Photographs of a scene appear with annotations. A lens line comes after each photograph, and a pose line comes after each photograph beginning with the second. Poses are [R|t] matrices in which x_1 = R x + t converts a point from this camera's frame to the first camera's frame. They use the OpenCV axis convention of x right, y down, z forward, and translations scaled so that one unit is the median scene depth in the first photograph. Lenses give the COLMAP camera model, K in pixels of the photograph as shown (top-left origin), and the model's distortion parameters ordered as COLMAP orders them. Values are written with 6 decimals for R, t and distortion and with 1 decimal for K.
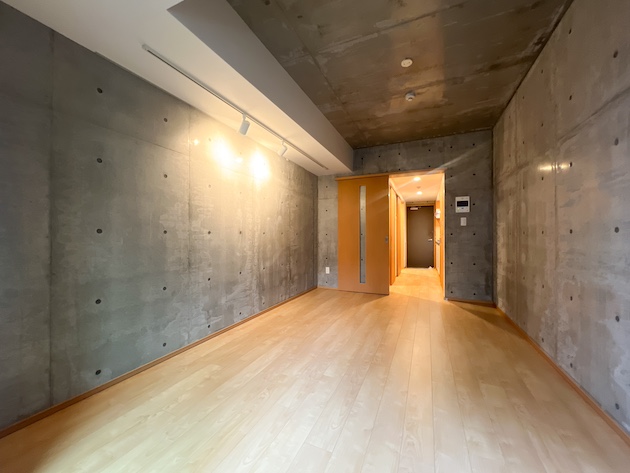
lens RADIAL K [[252.8, 0, 313.1], [0, 252.8, 236.0], [0, 0, 1]] dist [-0.000643, -0.000022]
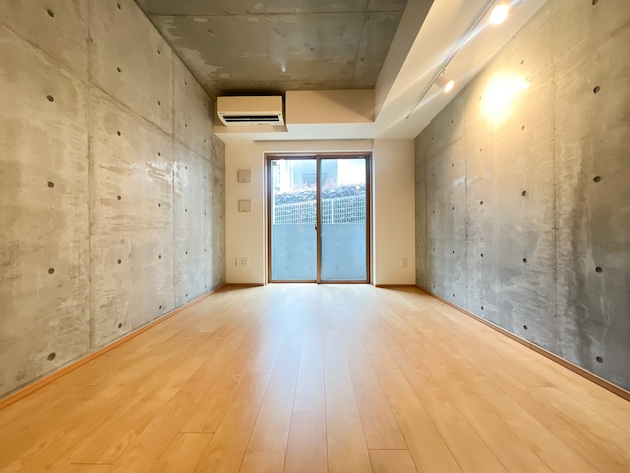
lens RADIAL K [[252.8, 0, 312.5], [0, 252.8, 234.9], [0, 0, 1]] dist [-0.000643, -0.000022]
pose [[-0.922429, 0.003187, -0.386153, 0.510549], [0.004954, 0.999981, -0.003583, 0.106607], [0.386134, -0.005218, -0.922428, 1.686703]]
